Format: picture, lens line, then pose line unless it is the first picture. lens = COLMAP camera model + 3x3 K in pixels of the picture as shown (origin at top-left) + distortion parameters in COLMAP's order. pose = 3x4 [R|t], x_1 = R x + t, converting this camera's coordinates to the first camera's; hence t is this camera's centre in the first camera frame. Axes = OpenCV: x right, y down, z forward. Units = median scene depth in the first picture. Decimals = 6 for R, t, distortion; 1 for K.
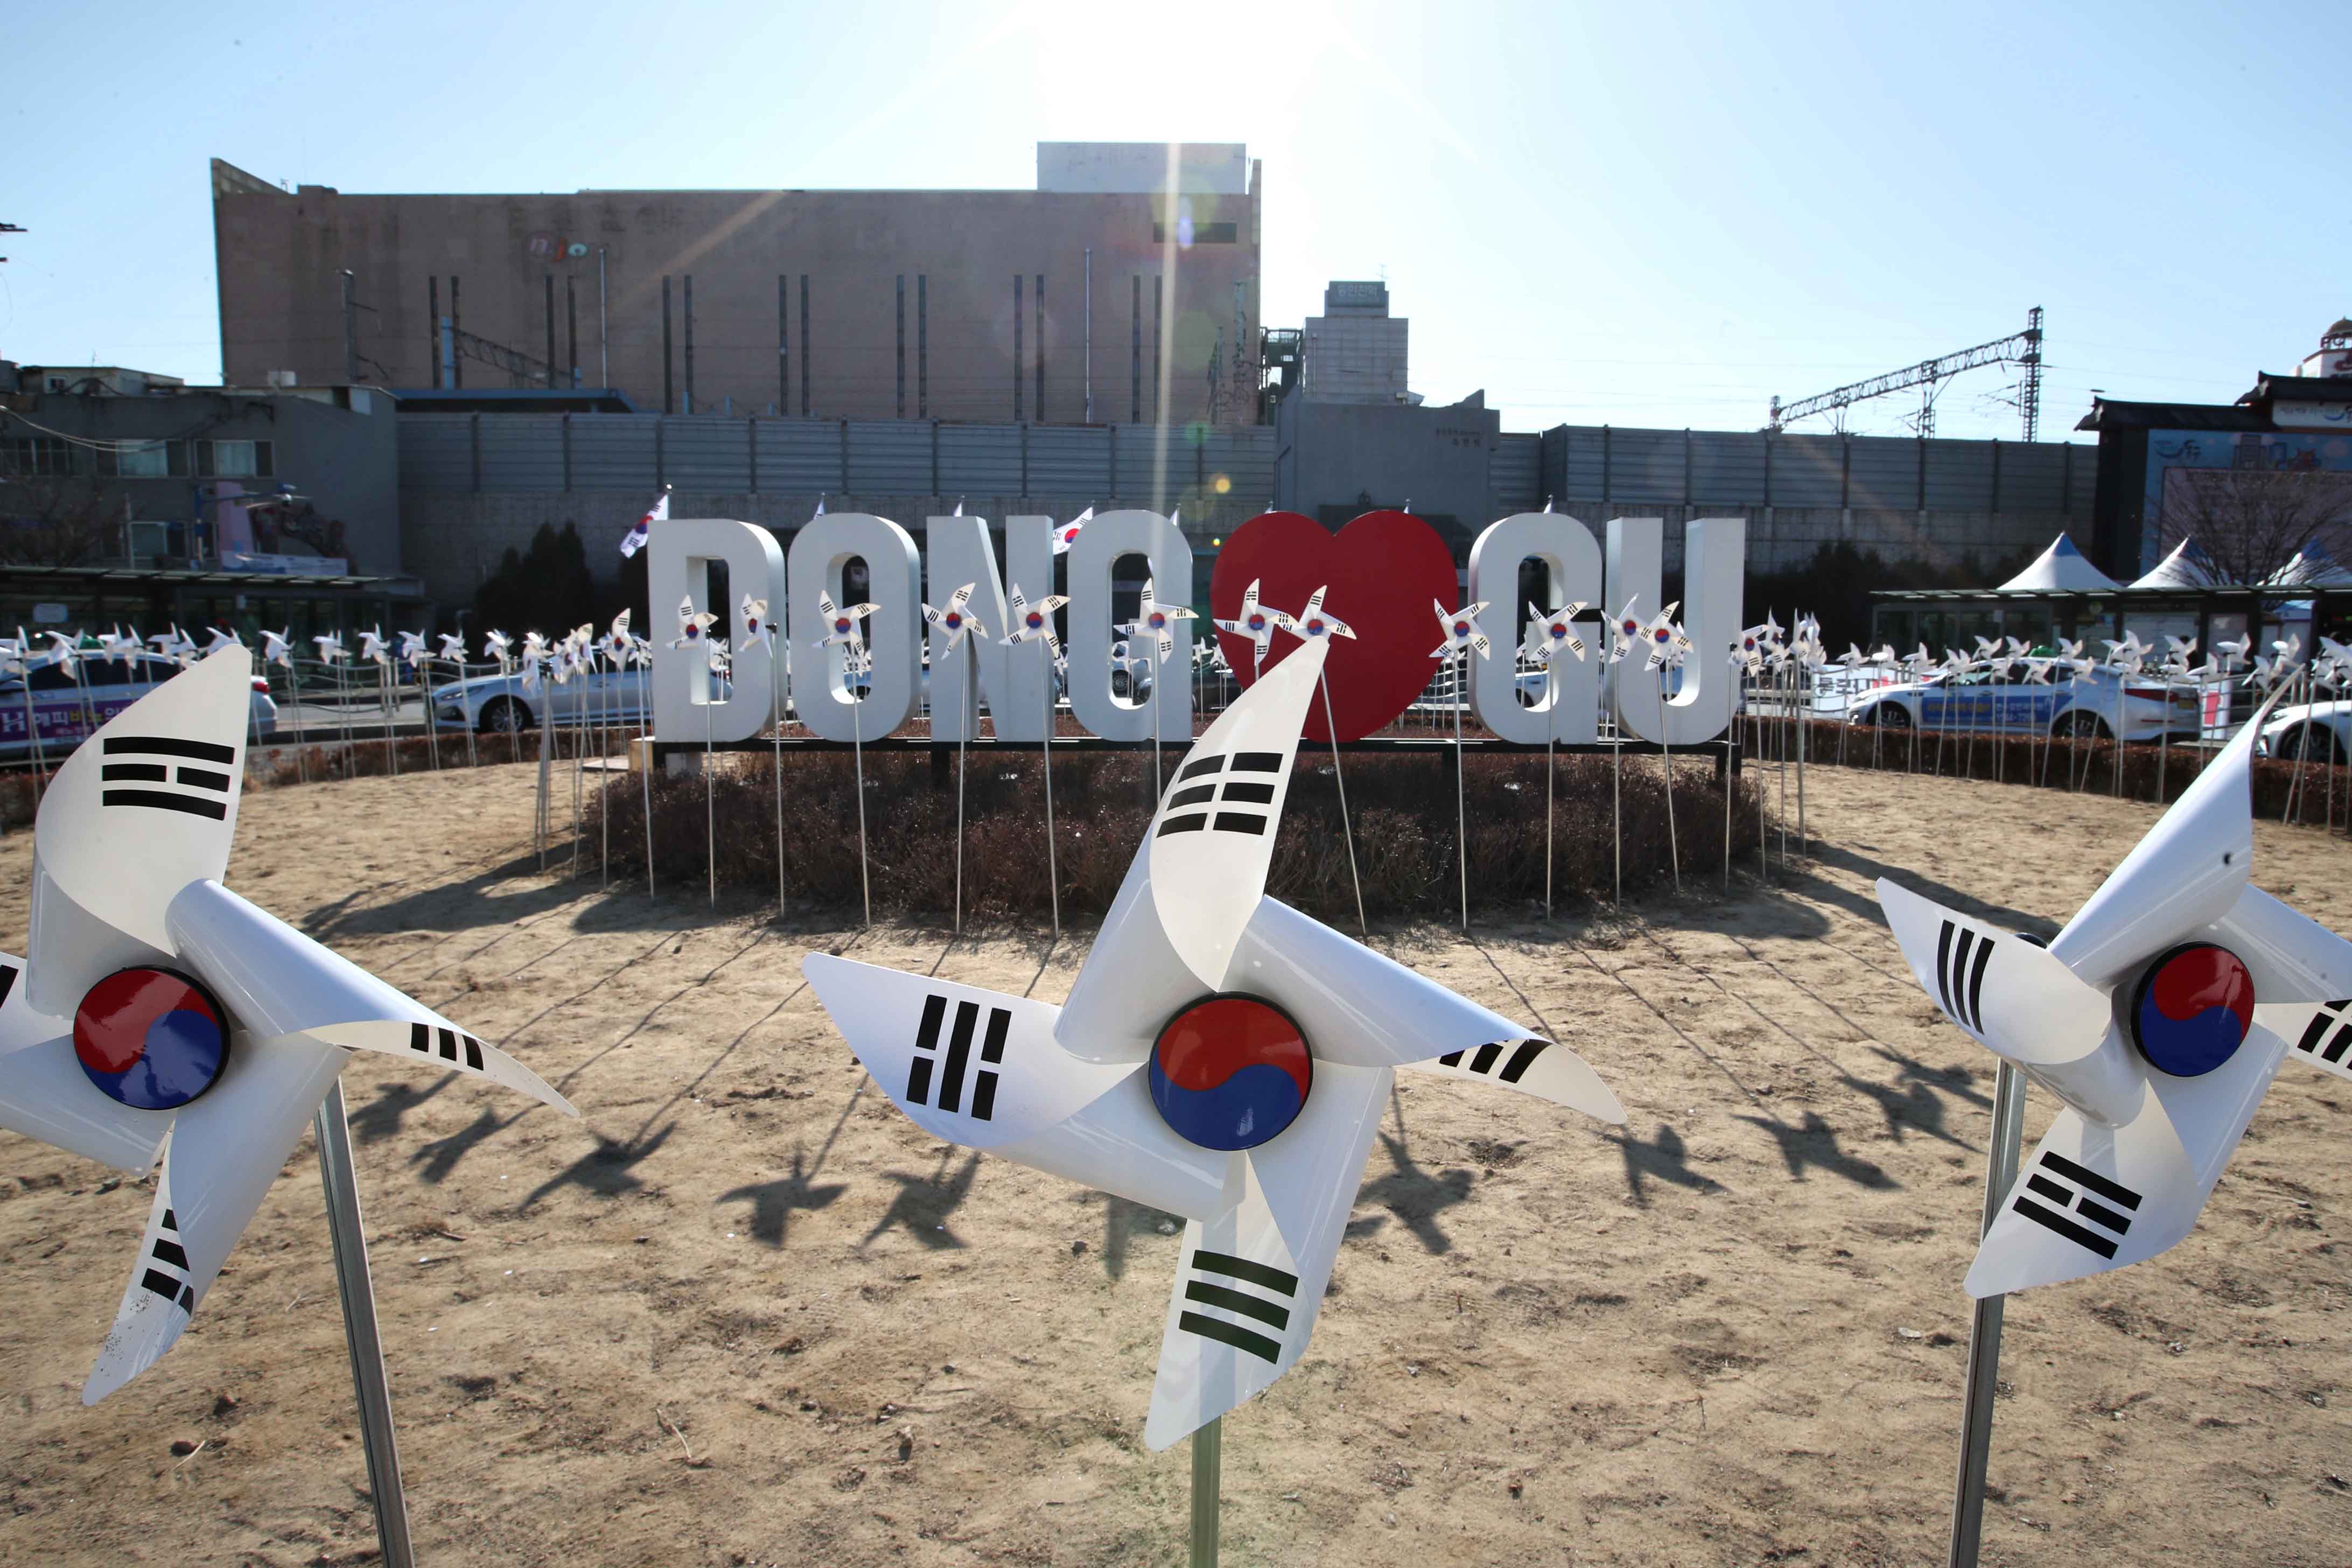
lens RADIAL K [[1155.0, 0, 1170.2], [0, 1155.0, 589.4], [0, 0, 1]] dist [-0.036640, 0.010329]
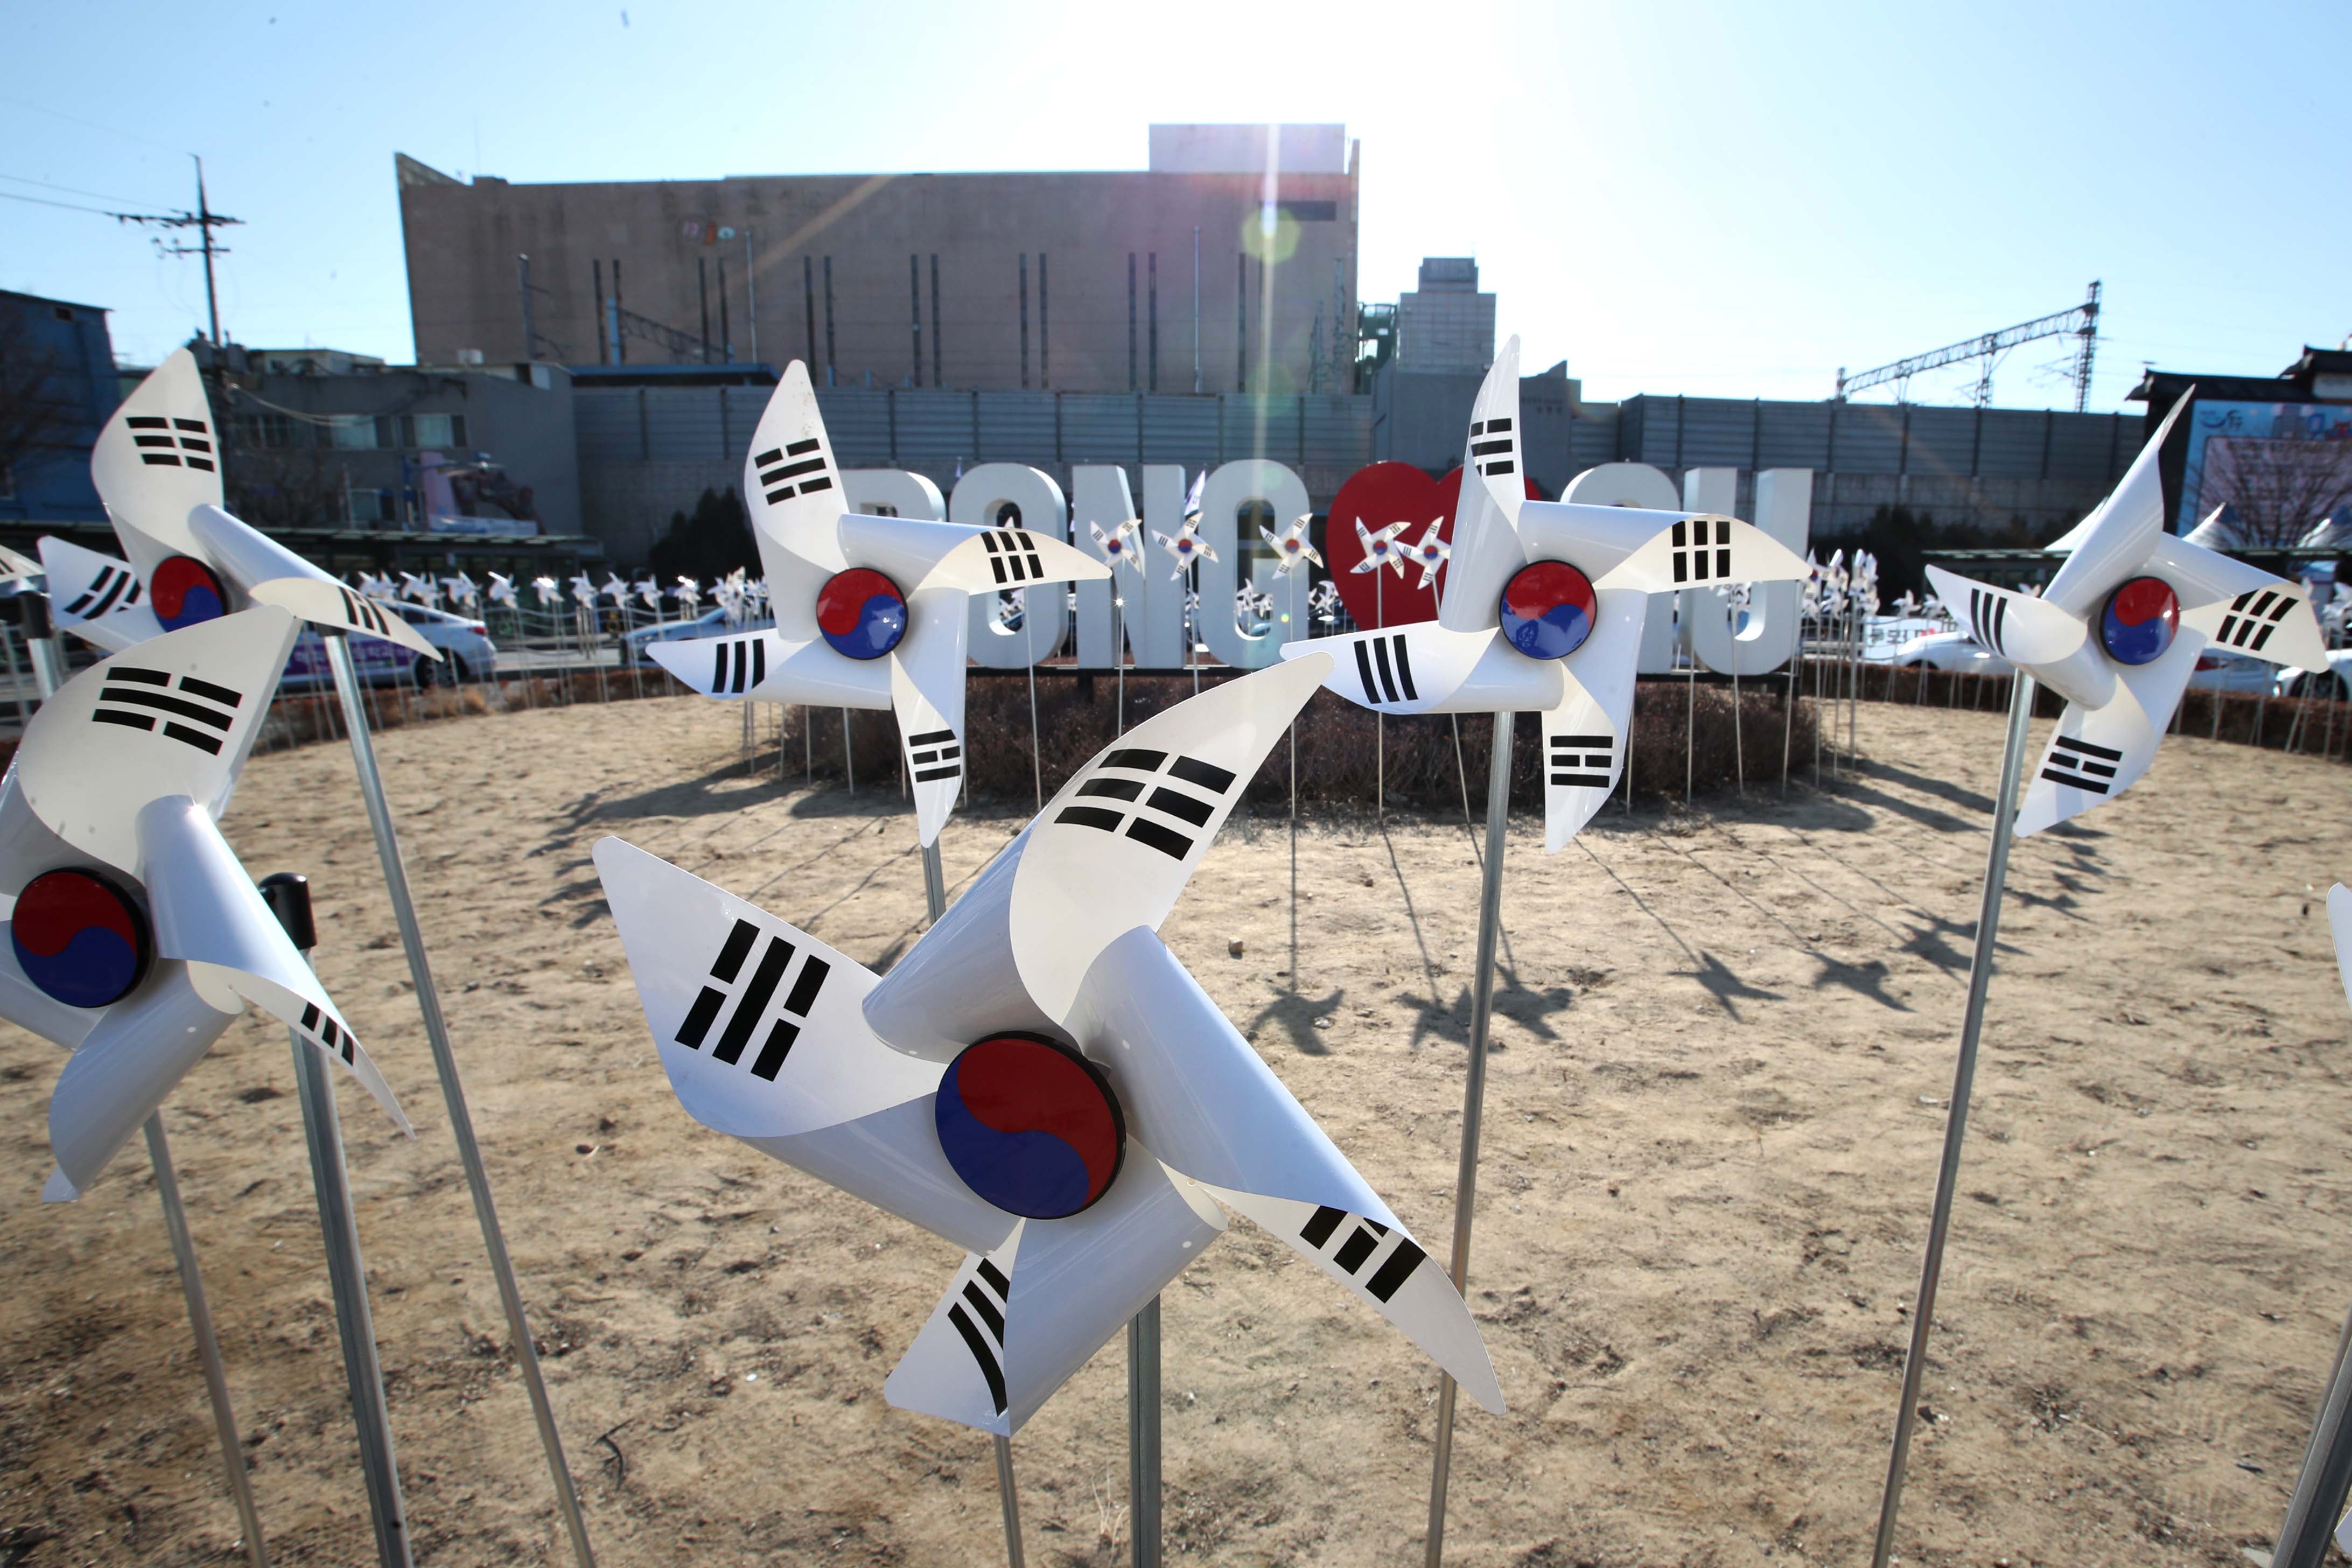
lens RADIAL K [[1133.6, 0, 1182.0], [0, 1133.6, 716.4], [0, 0, 1]] dist [-0.050813, 0.012448]
pose [[0.999541, 0.001155, -0.030271, -0.081960], [0.001913, 0.994873, 0.101118, 0.076065], [0.030232, -0.101130, 0.994414, -0.121270]]
